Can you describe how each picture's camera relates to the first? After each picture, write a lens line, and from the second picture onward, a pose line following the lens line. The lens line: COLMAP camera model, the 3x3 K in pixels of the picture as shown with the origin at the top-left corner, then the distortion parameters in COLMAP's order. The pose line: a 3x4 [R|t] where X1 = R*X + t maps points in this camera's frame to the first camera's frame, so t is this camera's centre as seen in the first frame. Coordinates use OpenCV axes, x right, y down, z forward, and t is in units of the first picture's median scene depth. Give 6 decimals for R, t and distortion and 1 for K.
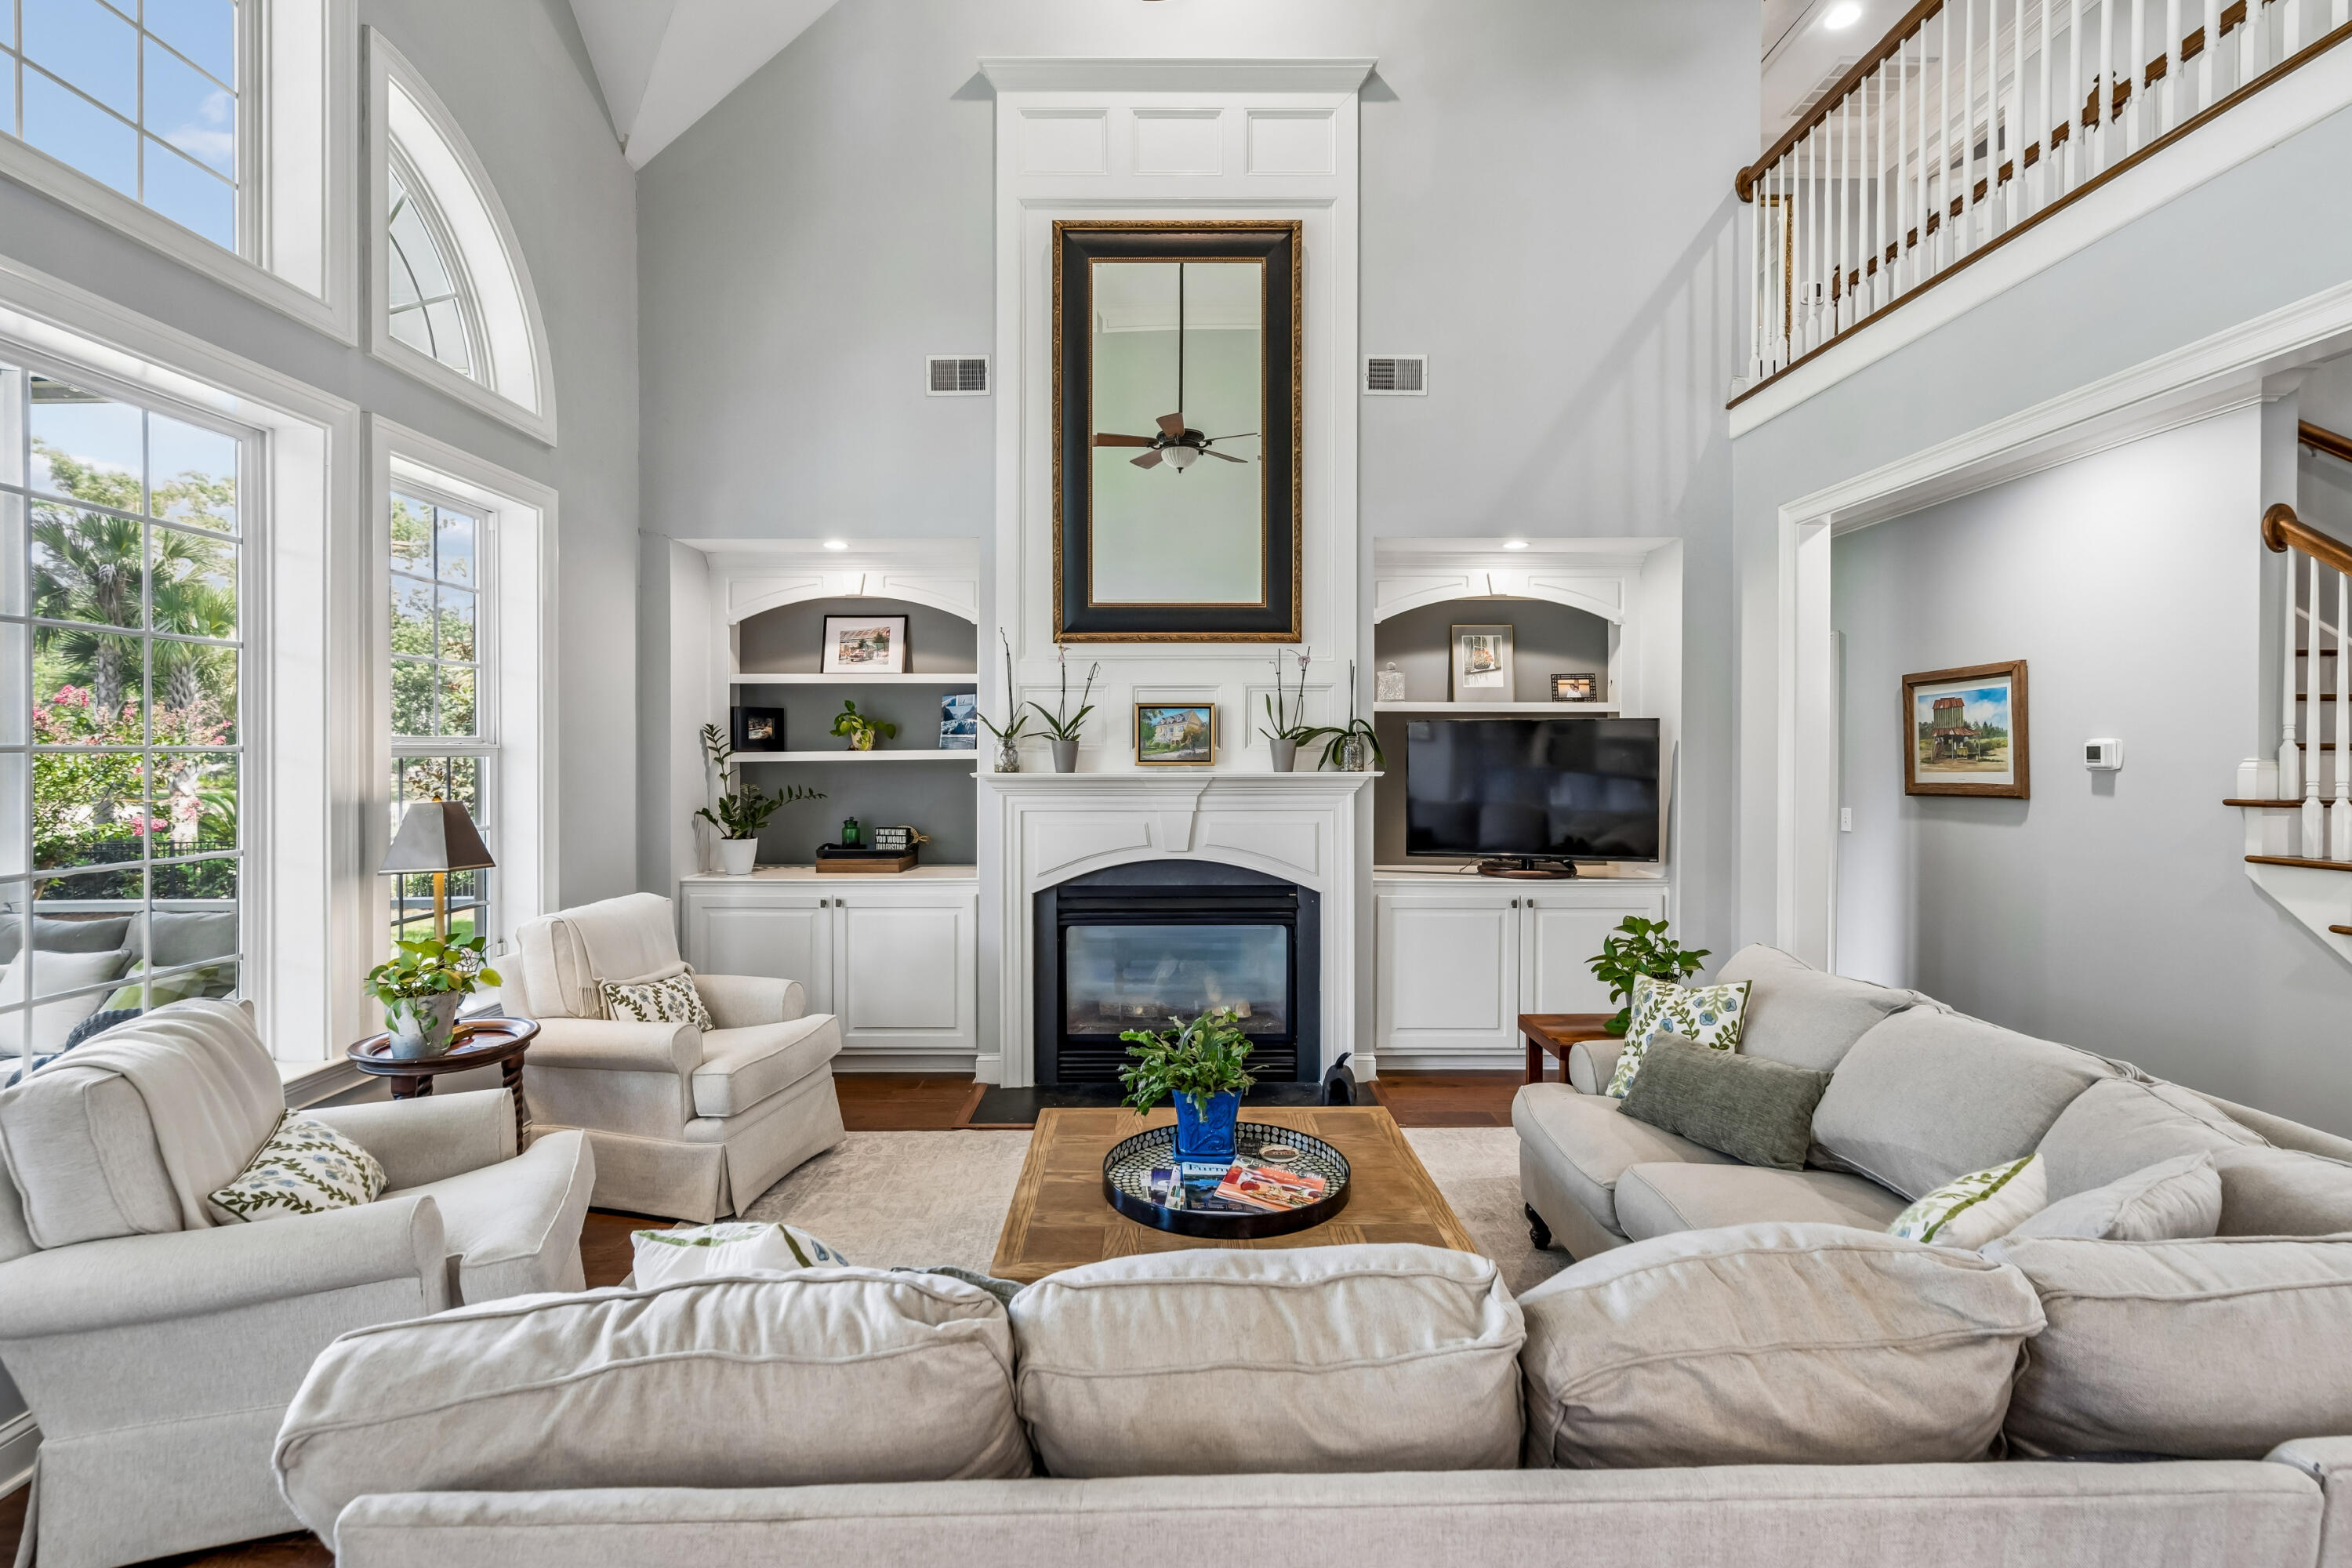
lens RADIAL K [[1079.6, 0, 1169.1], [0, 1079.6, 753.5], [0, 0, 1]] dist [-0.001721, 0.000002]
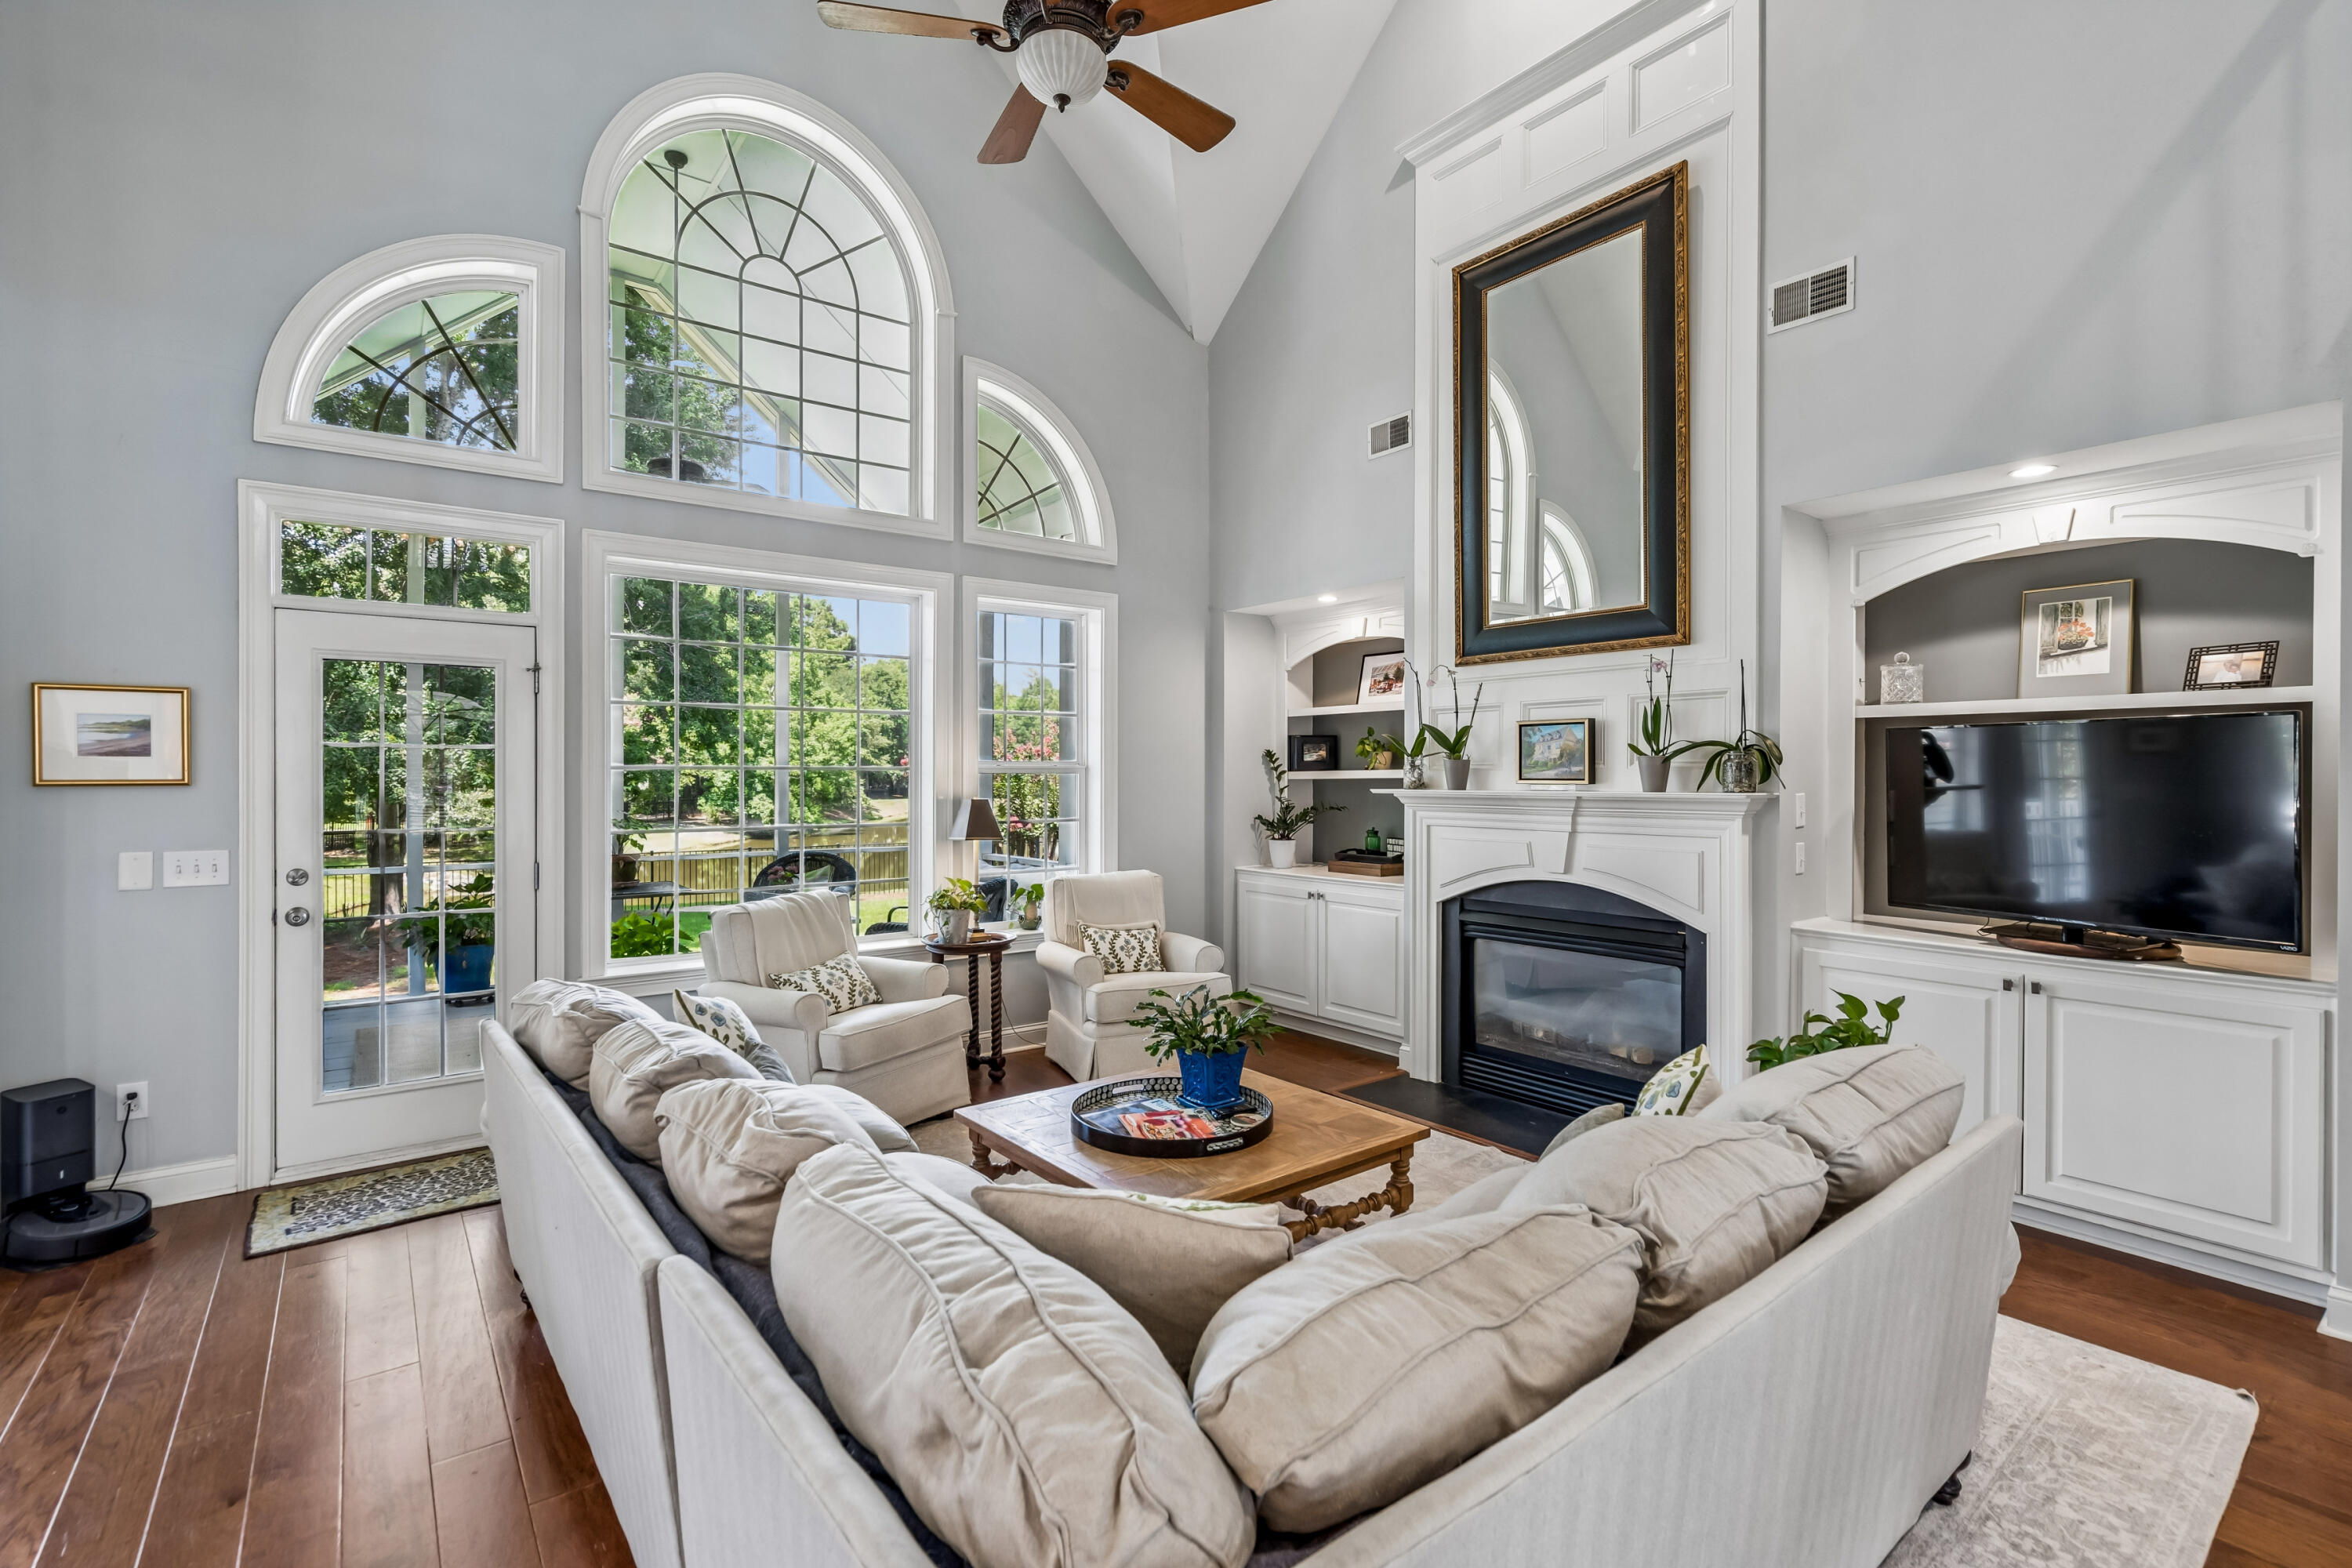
lens RADIAL K [[1060.9, 0, 1177.2], [0, 1060.9, 770.4], [0, 0, 1]] dist [-0.001406, 0.000101]
pose [[0.609184, -0.002596, -0.793024, 0.547906], [-0.000952, 0.999992, -0.004004, 0.003003], [0.793028, 0.003194, 0.609177, 0.152644]]
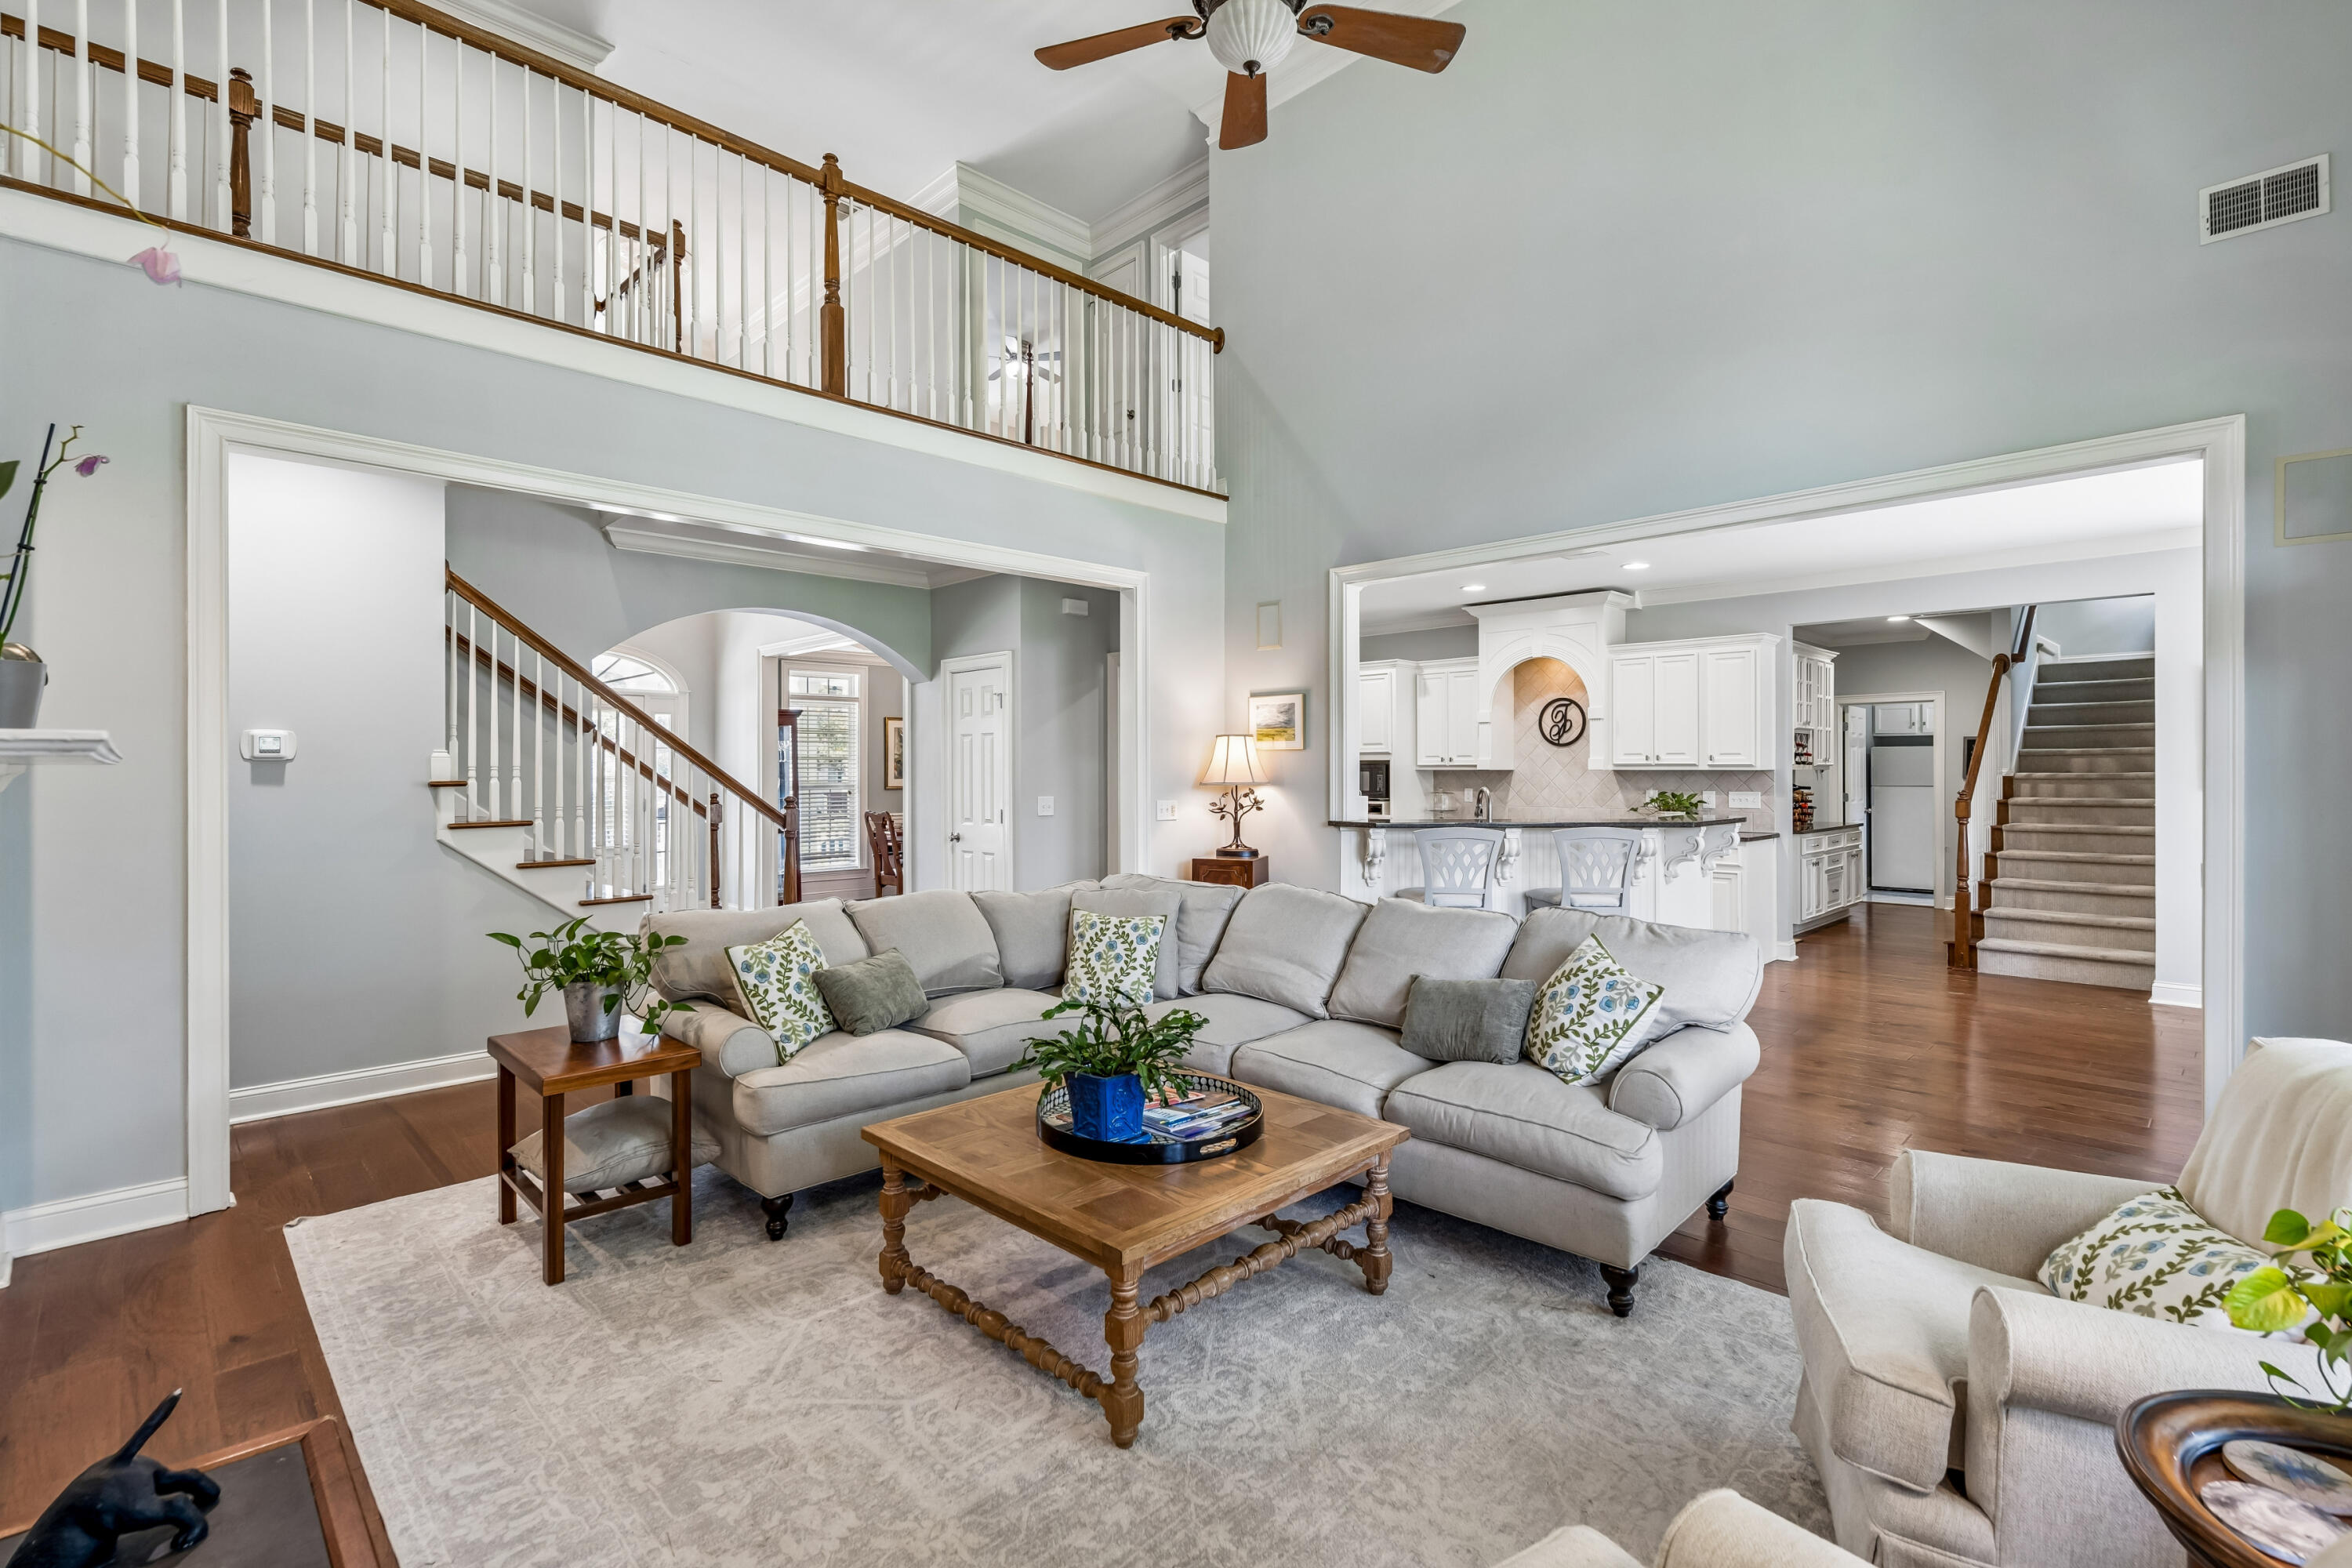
lens RADIAL K [[1060.9, 0, 1177.2], [0, 1060.9, 770.4], [0, 0, 1]] dist [-0.001406, 0.000101]
pose [[-0.699251, 0.002139, 0.714873, -0.400186], [0.002538, 0.999997, -0.000509, 0.023787], [-0.714871, 0.001458, -0.699254, 0.943899]]
